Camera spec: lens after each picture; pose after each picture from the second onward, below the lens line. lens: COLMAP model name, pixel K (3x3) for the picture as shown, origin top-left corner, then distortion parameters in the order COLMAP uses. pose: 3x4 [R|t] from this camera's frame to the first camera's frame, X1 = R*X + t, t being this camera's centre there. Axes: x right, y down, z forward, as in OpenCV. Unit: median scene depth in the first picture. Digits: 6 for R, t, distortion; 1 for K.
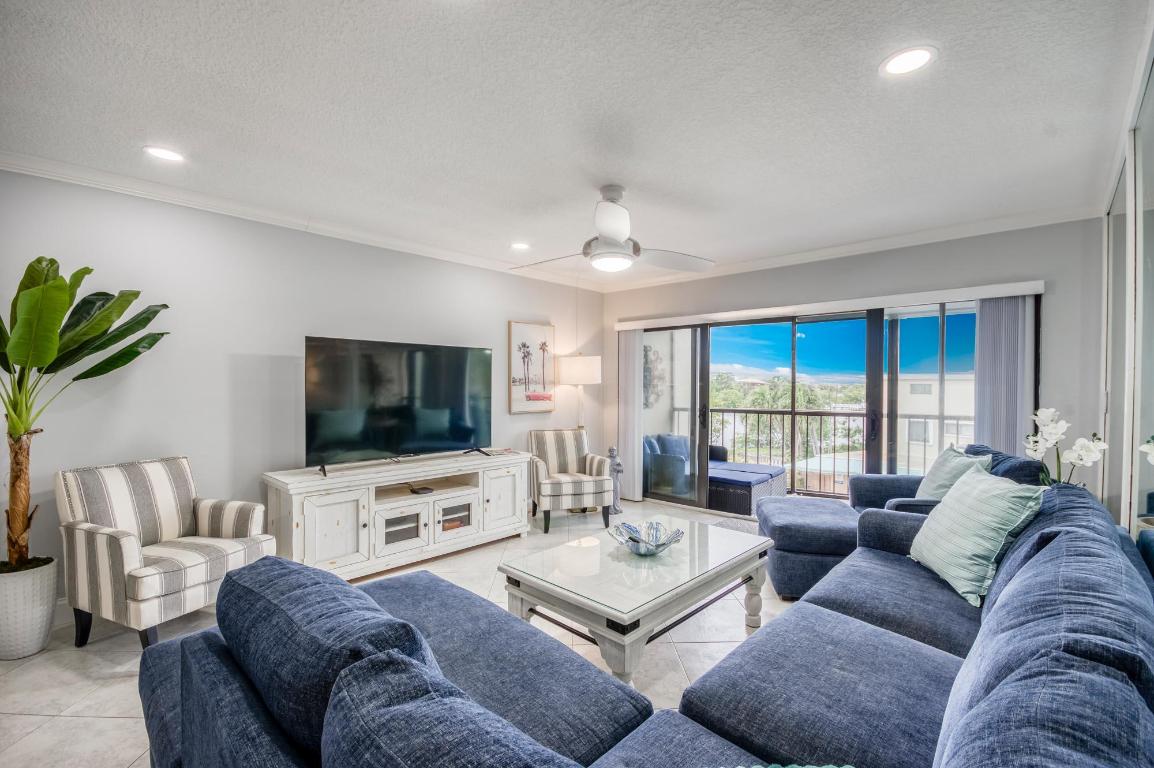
lens RADIAL K [[495.5, 0, 577.0], [0, 495.5, 384.0], [0, 0, 1]] dist [-0.000052, 0.000003]
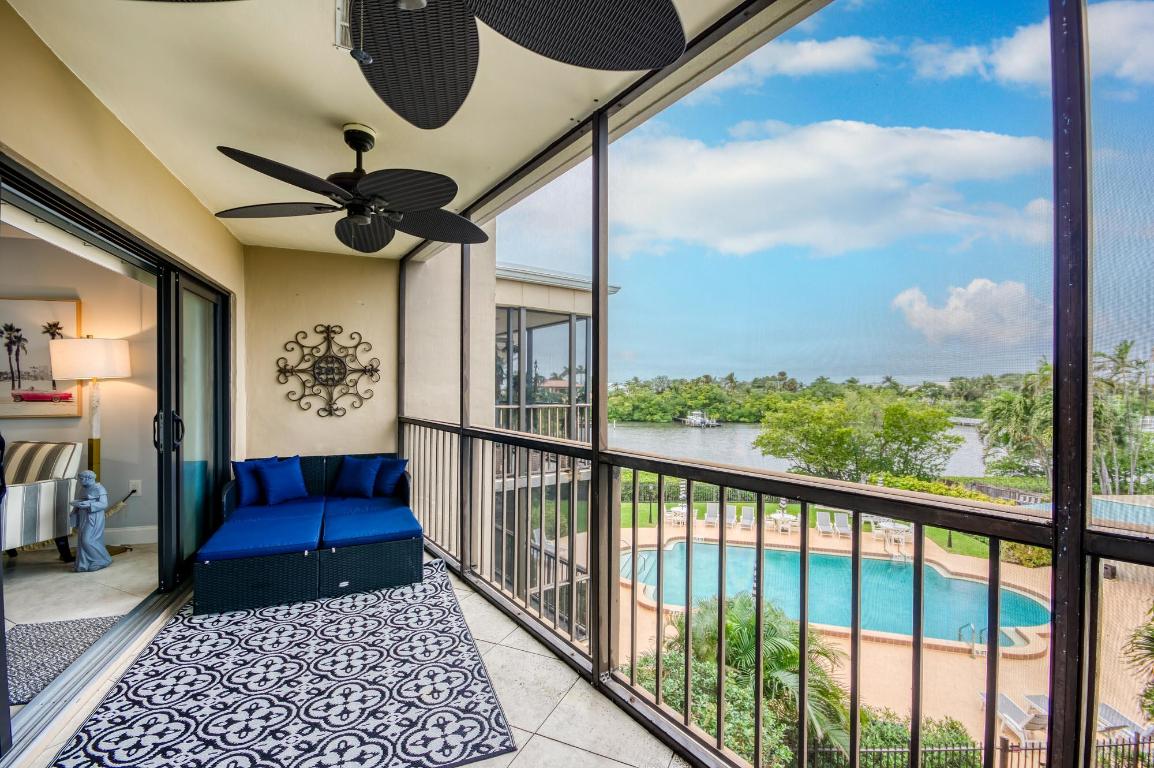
lens RADIAL K [[511.7, 0, 578.2], [0, 511.7, 391.2], [0, 0, 1]] dist [-0.001454, -0.000245]
pose [[0.910779, 0.005412, -0.412859, 0.996966], [-0.001992, 0.999960, 0.008715, 0.009343], [0.412890, -0.007115, 0.910753, 0.644444]]
